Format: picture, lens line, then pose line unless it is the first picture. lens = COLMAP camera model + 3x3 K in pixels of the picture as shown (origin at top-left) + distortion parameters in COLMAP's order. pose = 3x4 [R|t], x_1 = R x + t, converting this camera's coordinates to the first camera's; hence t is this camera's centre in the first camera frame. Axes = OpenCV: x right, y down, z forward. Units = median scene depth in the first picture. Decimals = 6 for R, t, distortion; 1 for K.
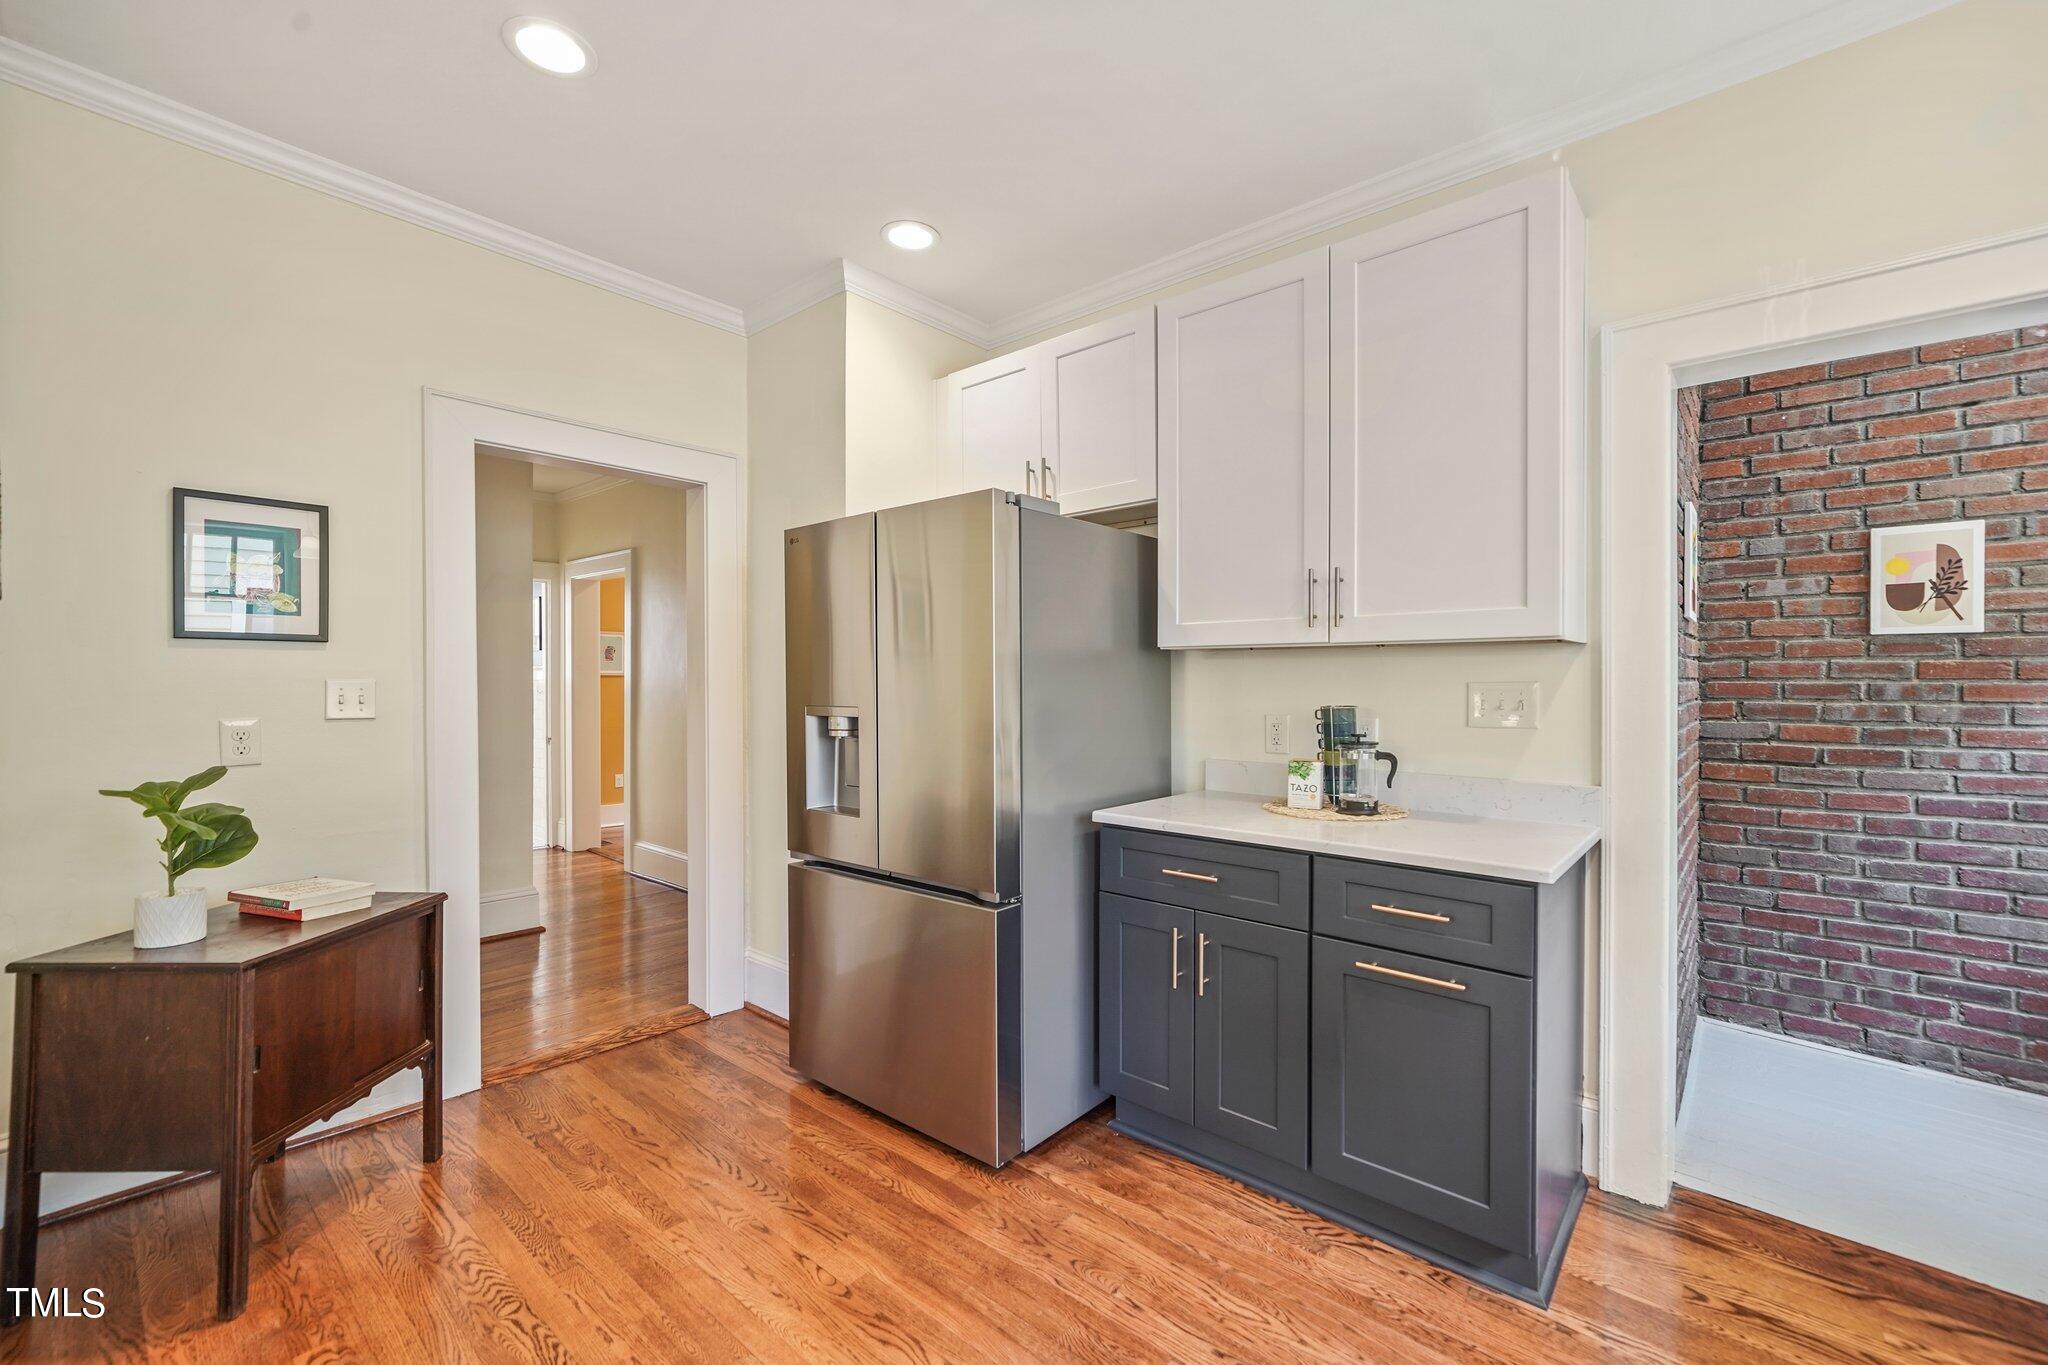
lens RADIAL K [[836.6, 0, 1058.5], [0, 836.6, 689.1], [0, 0, 1]] dist [-0.001400, 0.000324]
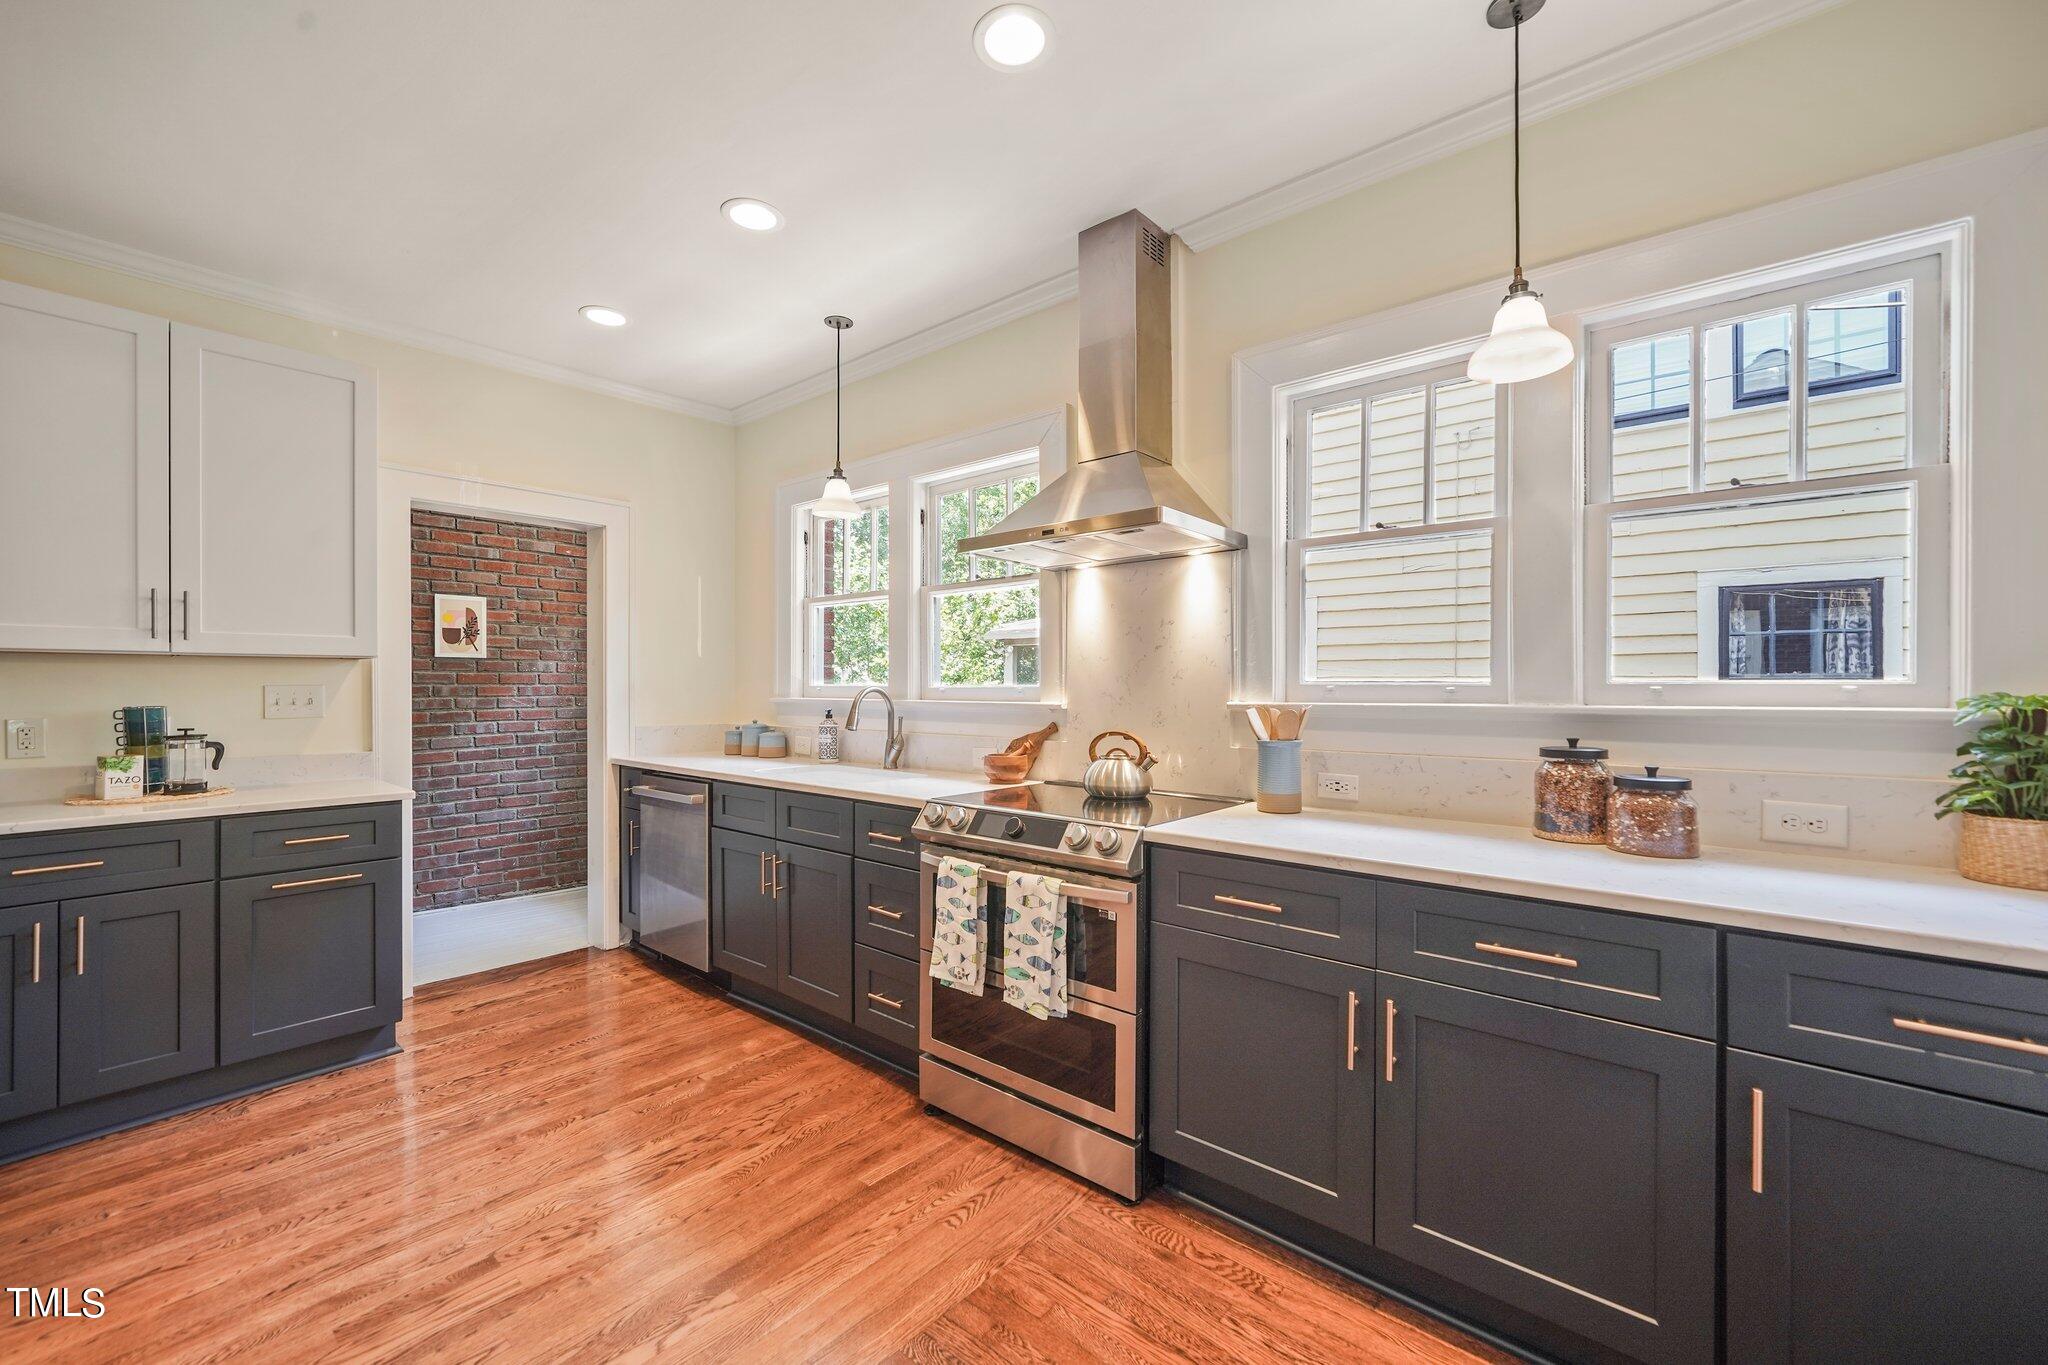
lens RADIAL K [[830.1, 0, 1024.0], [0, 830.1, 682.5], [0, 0, 1]] dist [-0.003101, -0.000025]
pose [[-0.006447, 0.002482, 0.999976, -0.733368], [0.010547, 0.999941, -0.002414, 0.002488], [-0.999924, 0.010531, -0.006472, -0.176904]]
